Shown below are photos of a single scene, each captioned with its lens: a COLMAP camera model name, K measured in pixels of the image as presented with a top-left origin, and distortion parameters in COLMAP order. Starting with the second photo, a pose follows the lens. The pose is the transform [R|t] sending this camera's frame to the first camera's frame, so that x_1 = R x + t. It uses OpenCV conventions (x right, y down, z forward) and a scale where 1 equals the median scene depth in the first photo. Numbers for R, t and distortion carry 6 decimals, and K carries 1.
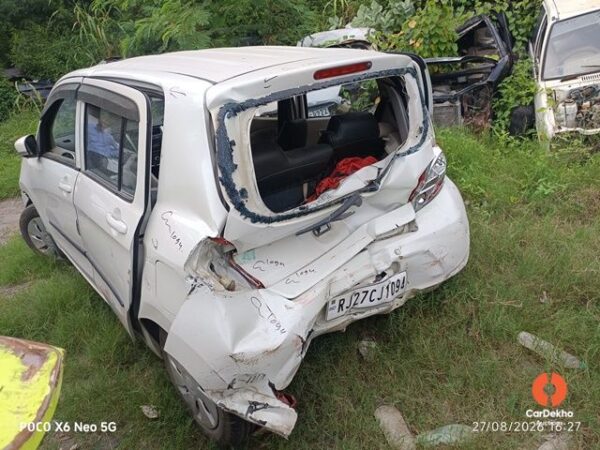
lens RADIAL K [[431.2, 0, 300.0], [0, 431.2, 225.0], [0, 0, 1]] dist [0.006198, 0.002185]
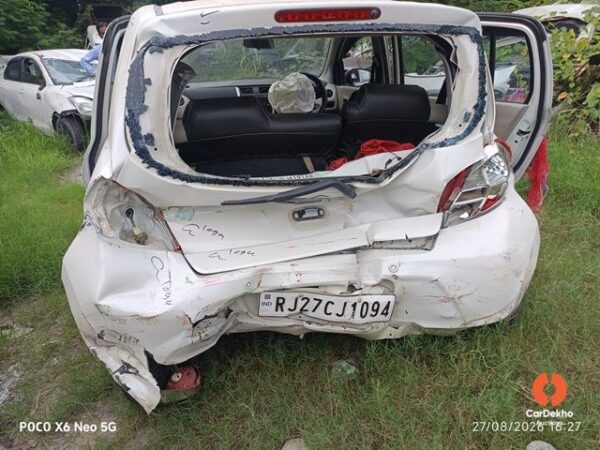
lens RADIAL K [[431.2, 0, 300.0], [0, 431.2, 225.0], [0, 0, 1]] dist [0.006198, 0.002185]
pose [[0.862592, 0.262782, -0.432298, 0.439268], [-0.247498, 0.964470, 0.092426, -0.047624], [0.441226, 0.027267, 0.896981, 0.257001]]
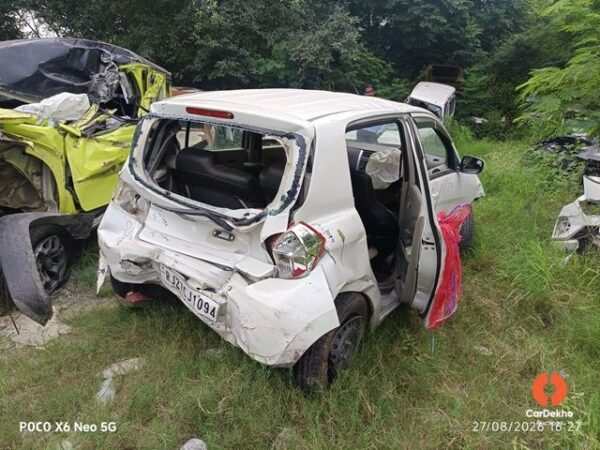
lens RADIAL K [[431.2, 0, 300.0], [0, 431.2, 225.0], [0, 0, 1]] dist [0.006198, 0.002185]
pose [[0.222751, 0.415074, -0.882097, 1.272111], [-0.471078, 0.838008, 0.275369, -0.496924], [0.853503, 0.354198, 0.382200, 0.761986]]
